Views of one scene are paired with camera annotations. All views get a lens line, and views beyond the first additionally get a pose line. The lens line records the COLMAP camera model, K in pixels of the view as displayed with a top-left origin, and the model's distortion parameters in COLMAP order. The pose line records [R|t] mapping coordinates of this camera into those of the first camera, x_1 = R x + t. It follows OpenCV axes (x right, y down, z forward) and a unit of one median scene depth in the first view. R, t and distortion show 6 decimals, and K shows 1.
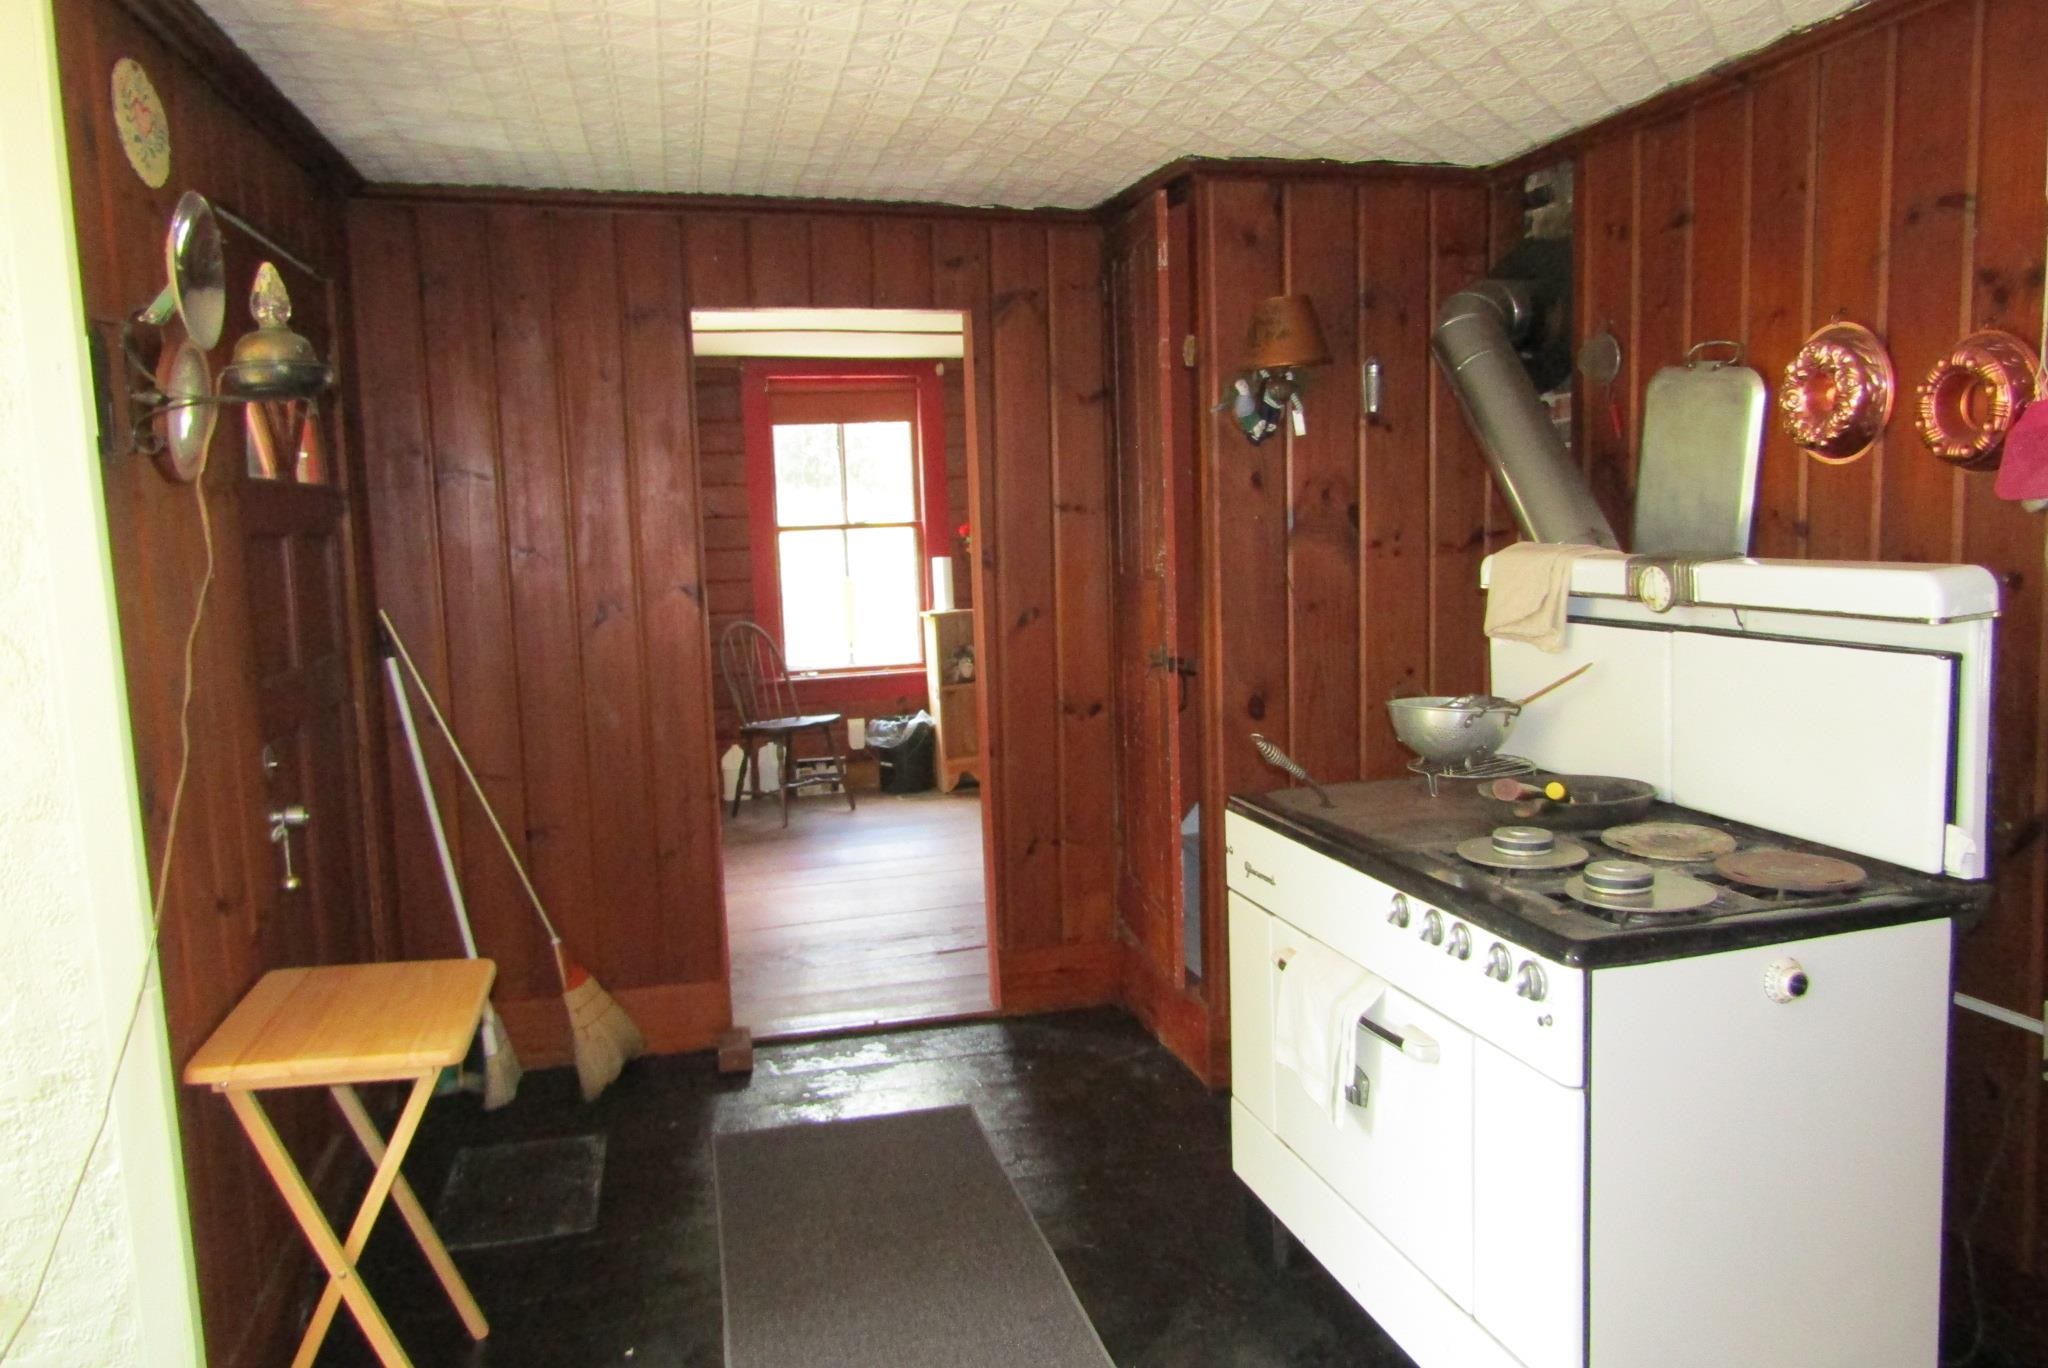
lens RADIAL K [[1432.4, 0, 1023.2], [0, 1432.4, 701.3], [0, 0, 1]] dist [-0.022395, 0.003352]
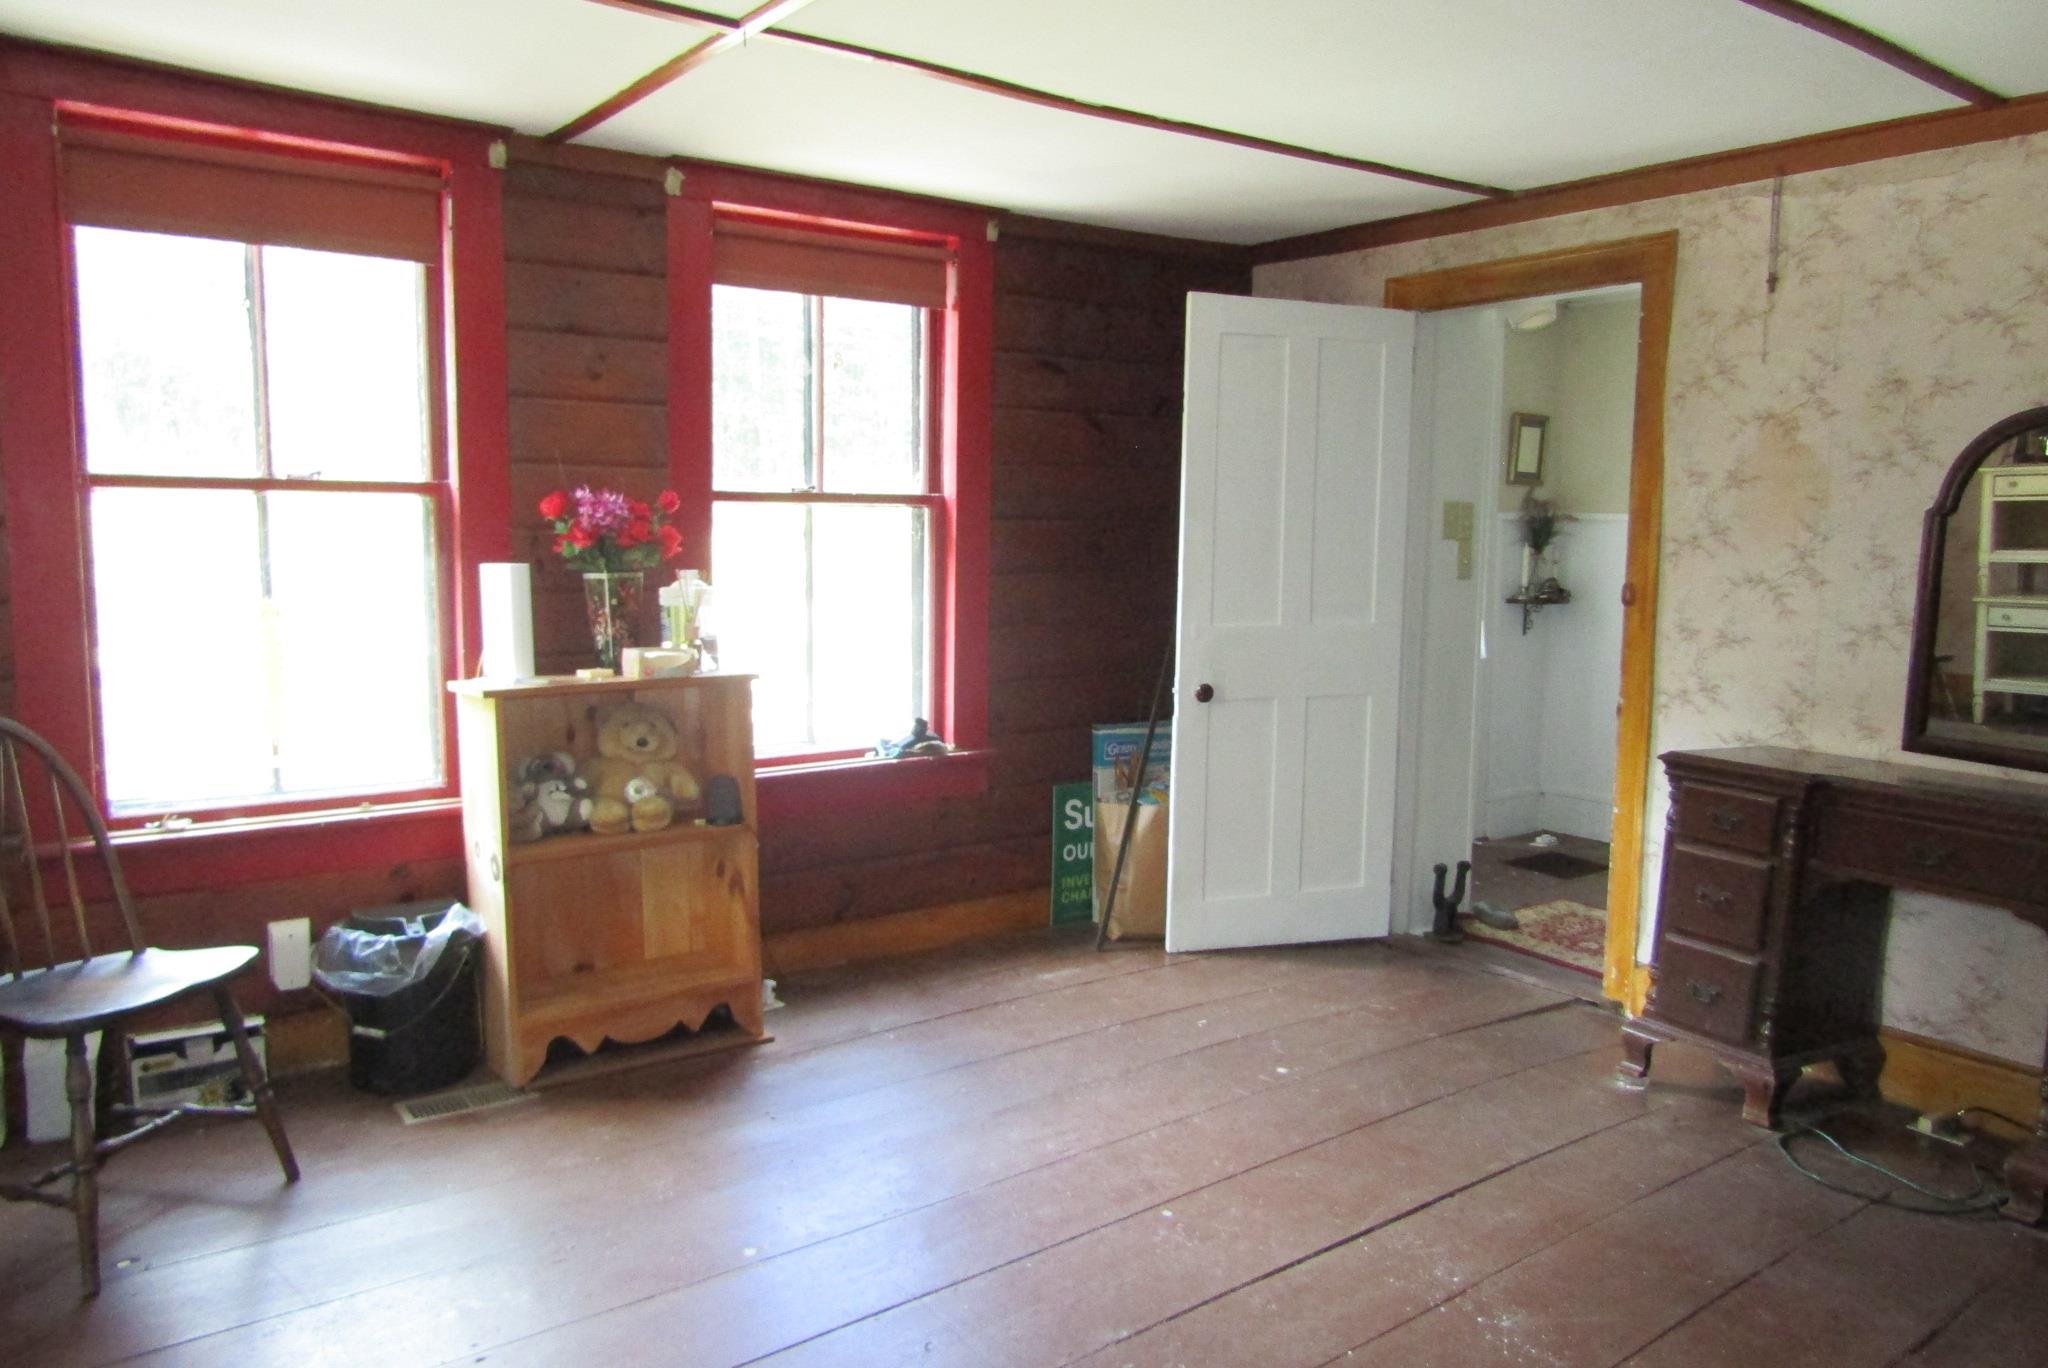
lens RADIAL K [[1432.4, 0, 1023.2], [0, 1432.4, 701.3], [0, 0, 1]] dist [-0.022395, 0.003352]
pose [[0.926078, 0.001962, 0.377328, -0.074312], [0.005630, 0.999803, -0.019018, -0.046687], [-0.377291, 0.019736, 0.925884, 0.517849]]
